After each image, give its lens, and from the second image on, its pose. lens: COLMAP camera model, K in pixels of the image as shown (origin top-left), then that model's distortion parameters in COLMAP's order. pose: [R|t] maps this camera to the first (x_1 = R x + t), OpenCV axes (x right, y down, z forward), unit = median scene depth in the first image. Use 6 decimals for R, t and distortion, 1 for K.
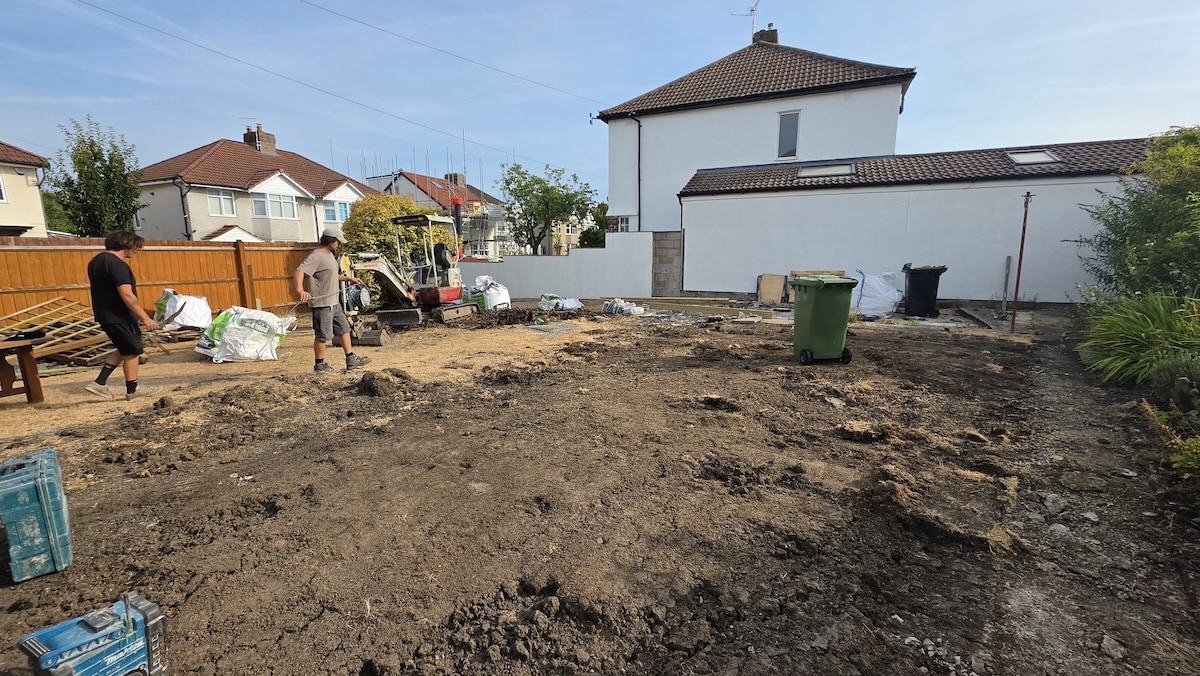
lens RADIAL K [[472.9, 0, 600.4], [0, 472.9, 331.5], [0, 0, 1]] dist [-0.006276, -0.000550]
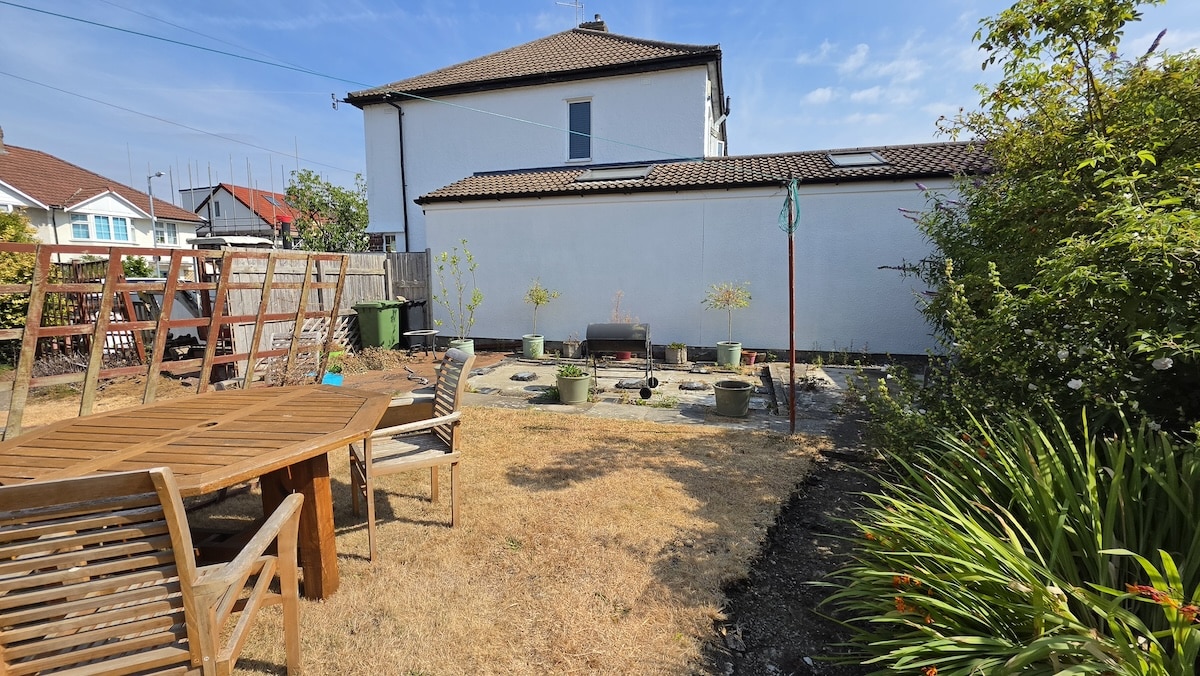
lens RADIAL K [[472.9, 0, 604.5], [0, 472.9, 330.0], [0, 0, 1]] dist [-0.006276, -0.000550]
pose [[0.986259, -0.012961, 0.164699, 0.268842], [0.023037, 0.997967, -0.059418, -0.042073], [-0.163594, 0.062396, 0.984553, 0.231024]]
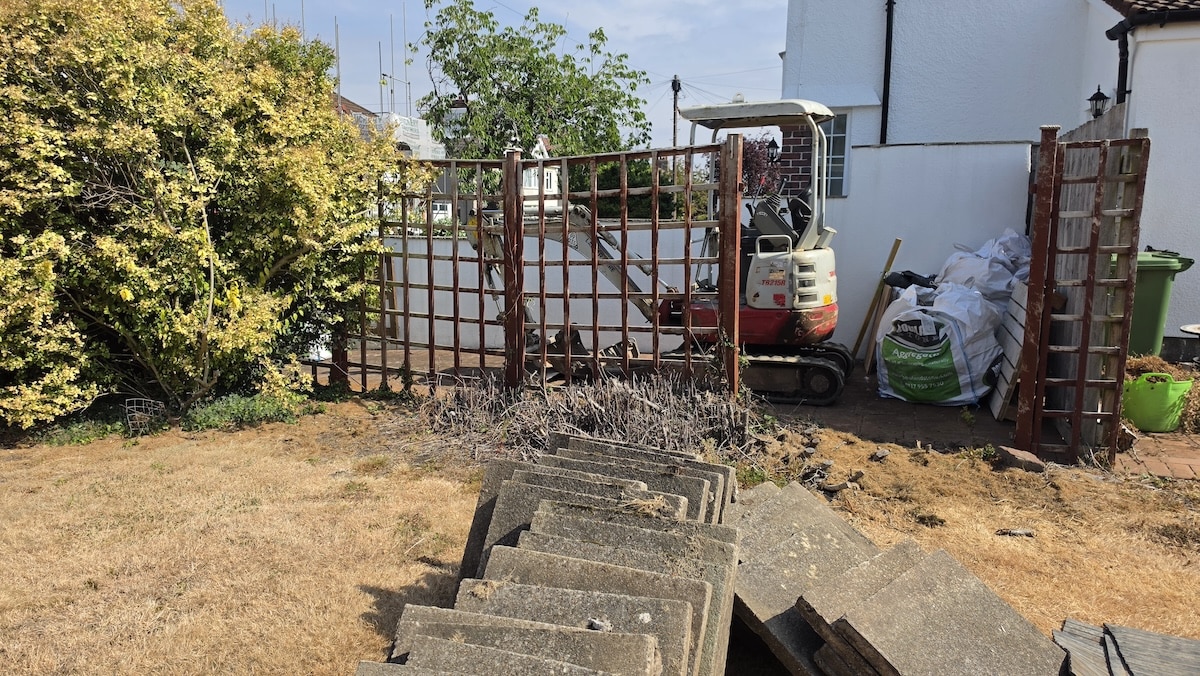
lens RADIAL K [[820.5, 0, 593.6], [0, 820.5, 329.4], [0, 0, 1]] dist [0.065137, -0.073288]
pose [[0.996123, -0.002656, 0.087932, -0.186744], [0.005895, 0.999313, -0.036593, -0.062740], [-0.087774, 0.036969, 0.995454, 0.427045]]
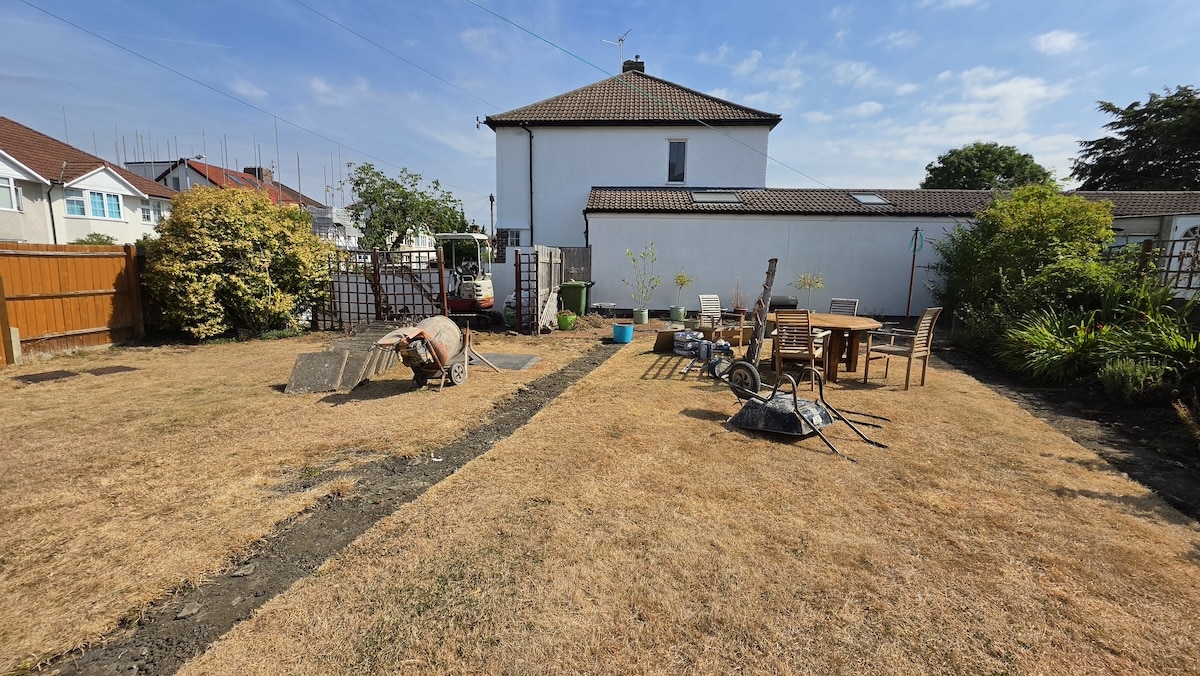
lens RADIAL K [[472.9, 0, 600.7], [0, 472.9, 331.6], [0, 0, 1]] dist [-0.006276, -0.000550]
pose [[0.935353, -0.027179, 0.352671, -0.131362], [0.037423, 0.999052, -0.022260, -0.012512], [-0.351732, 0.034019, 0.935483, 0.064113]]
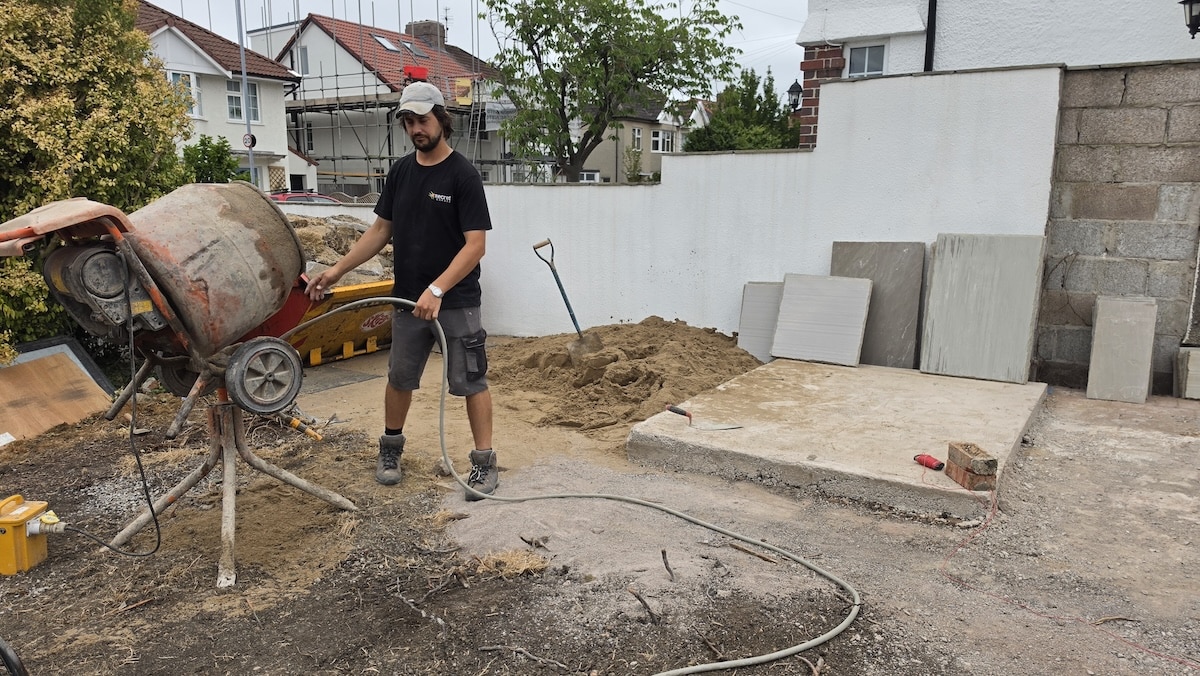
lens RADIAL K [[820.5, 0, 595.5], [0, 820.5, 345.7], [0, 0, 1]] dist [0.065137, -0.073288]
pose [[0.990510, 0.028646, -0.134421, -0.036778], [-0.025967, 0.999428, 0.021644, -0.076229], [0.134964, -0.017948, 0.990688, 0.516559]]
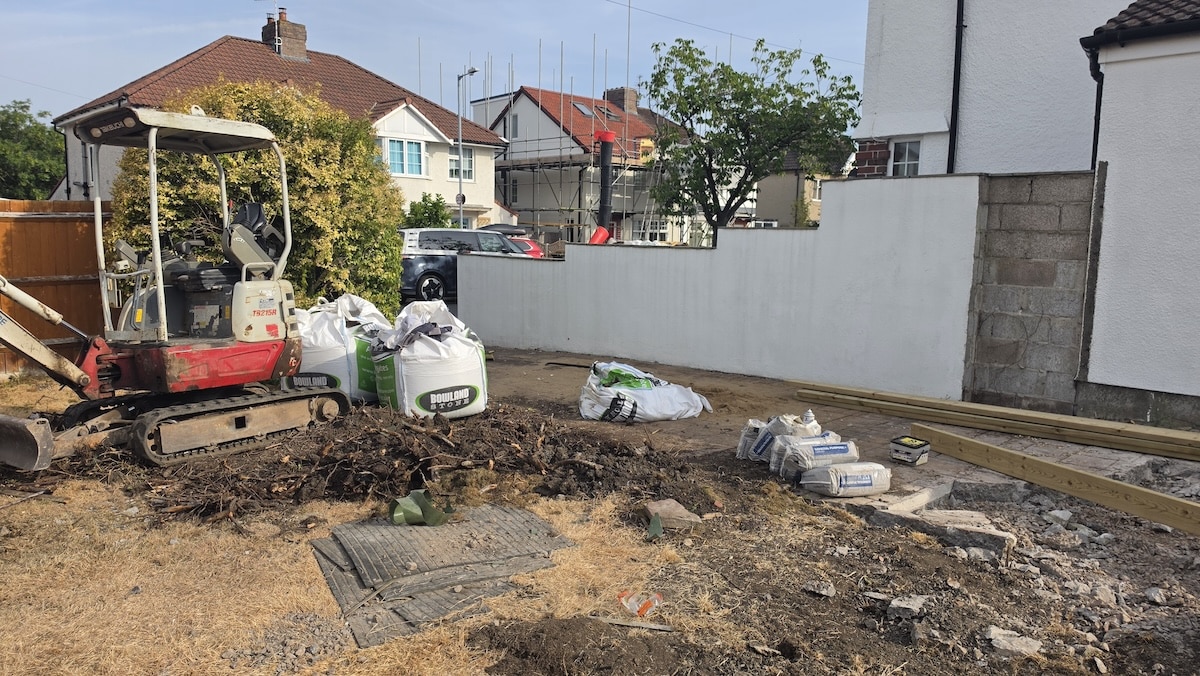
lens RADIAL K [[820.5, 0, 600.2], [0, 820.5, 340.0], [0, 0, 1]] dist [0.065137, -0.073288]
pose [[0.931452, 0.065371, -0.357944, 0.070650], [-0.080072, 0.996440, -0.026387, -0.065703], [0.354944, 0.053239, 0.933370, 0.379013]]
